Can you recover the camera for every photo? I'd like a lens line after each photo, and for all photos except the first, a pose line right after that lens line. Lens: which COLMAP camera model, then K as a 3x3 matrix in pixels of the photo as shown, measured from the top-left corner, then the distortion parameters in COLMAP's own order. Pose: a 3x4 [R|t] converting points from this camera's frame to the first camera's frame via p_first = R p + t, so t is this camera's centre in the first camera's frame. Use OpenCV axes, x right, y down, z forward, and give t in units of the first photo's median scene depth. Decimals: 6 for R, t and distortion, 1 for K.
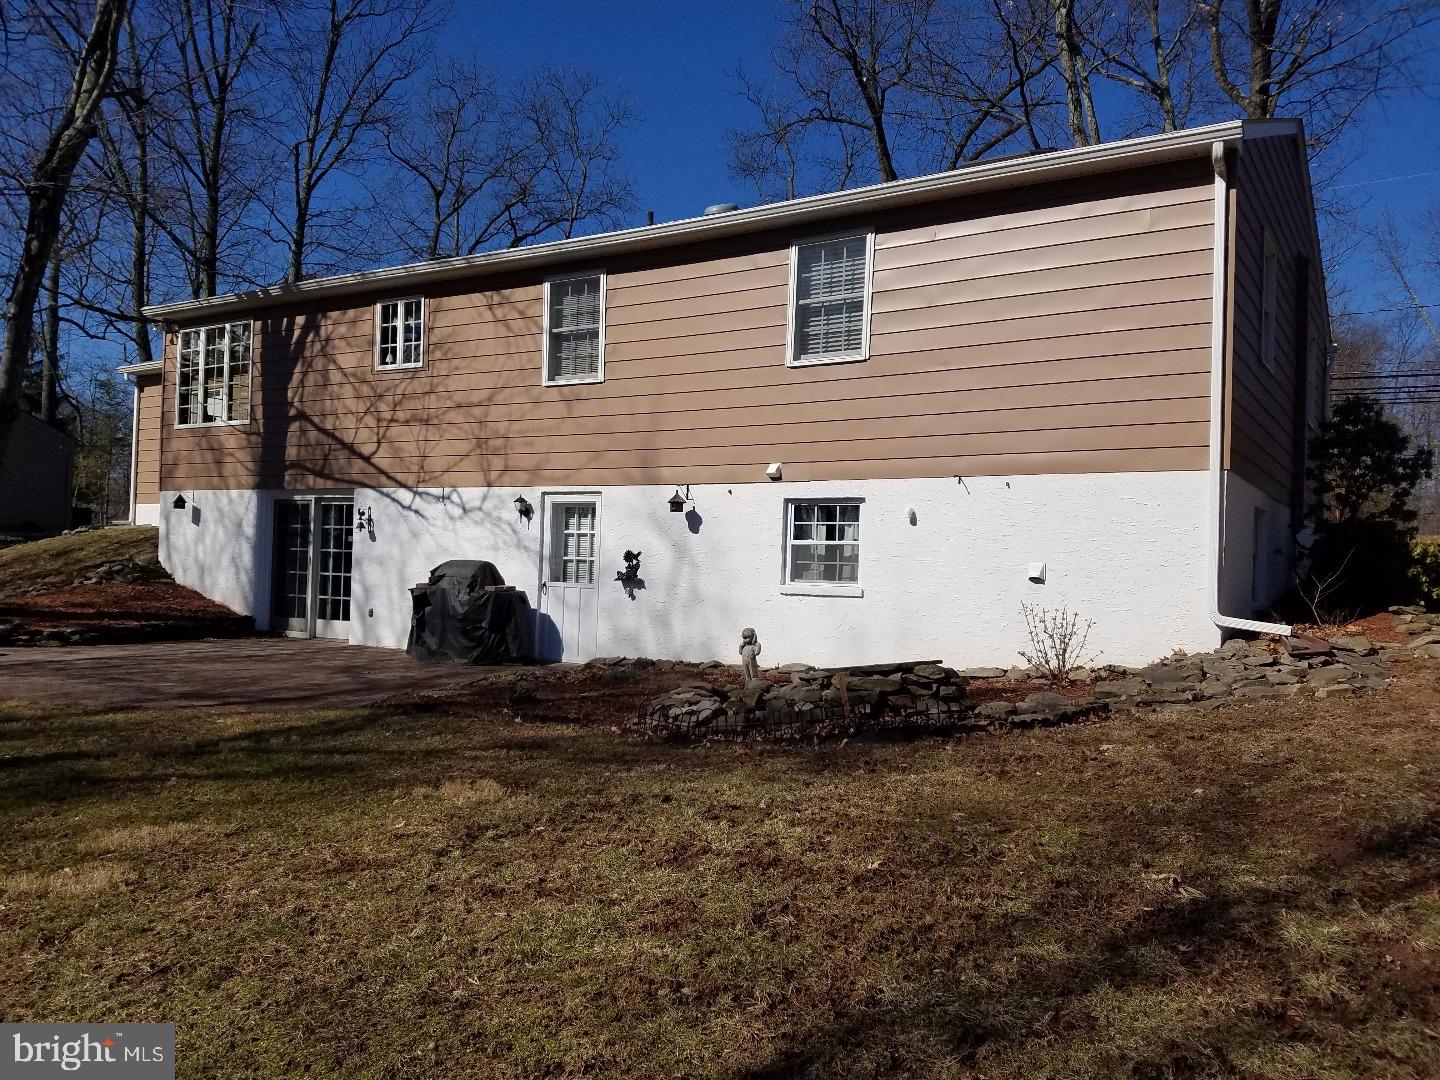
lens RADIAL K [[1136.0, 0, 722.0], [0, 1136.0, 538.2], [0, 0, 1]] dist [0.070729, -0.144363]
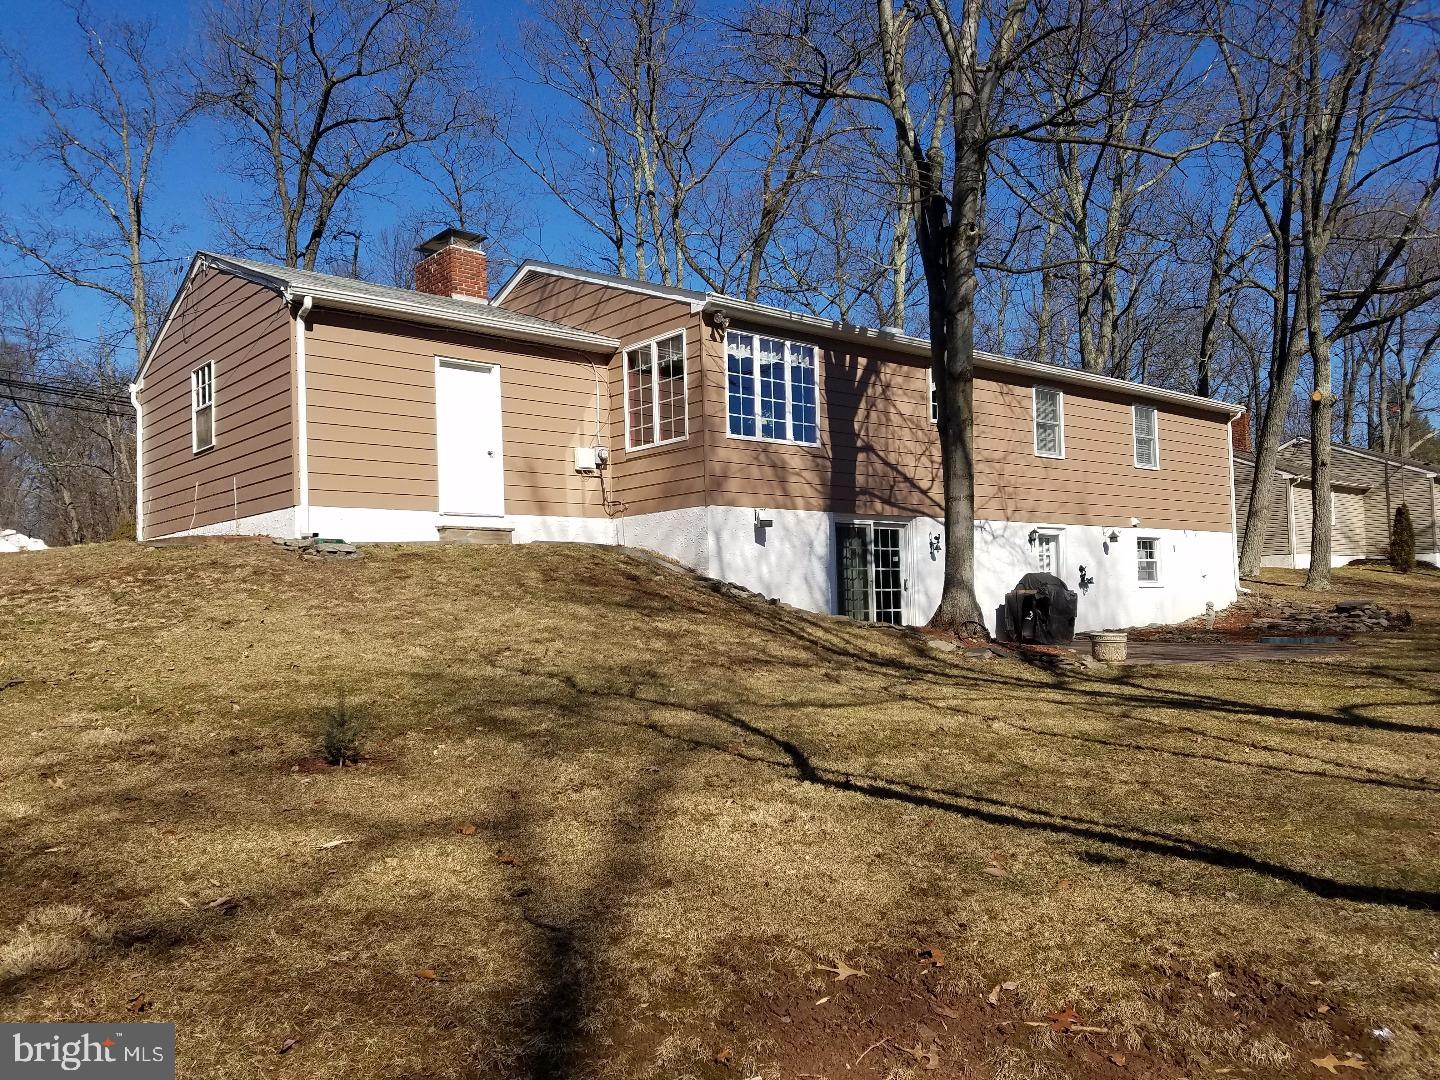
lens RADIAL K [[1136.0, 0, 719.3], [0, 1136.0, 550.4], [0, 0, 1]] dist [0.070729, -0.144363]
pose [[0.299533, 0.003737, 0.954078, -1.485692], [0.002532, 0.999986, -0.004711, -0.002165], [-0.954082, 0.003826, 0.299520, 0.815274]]
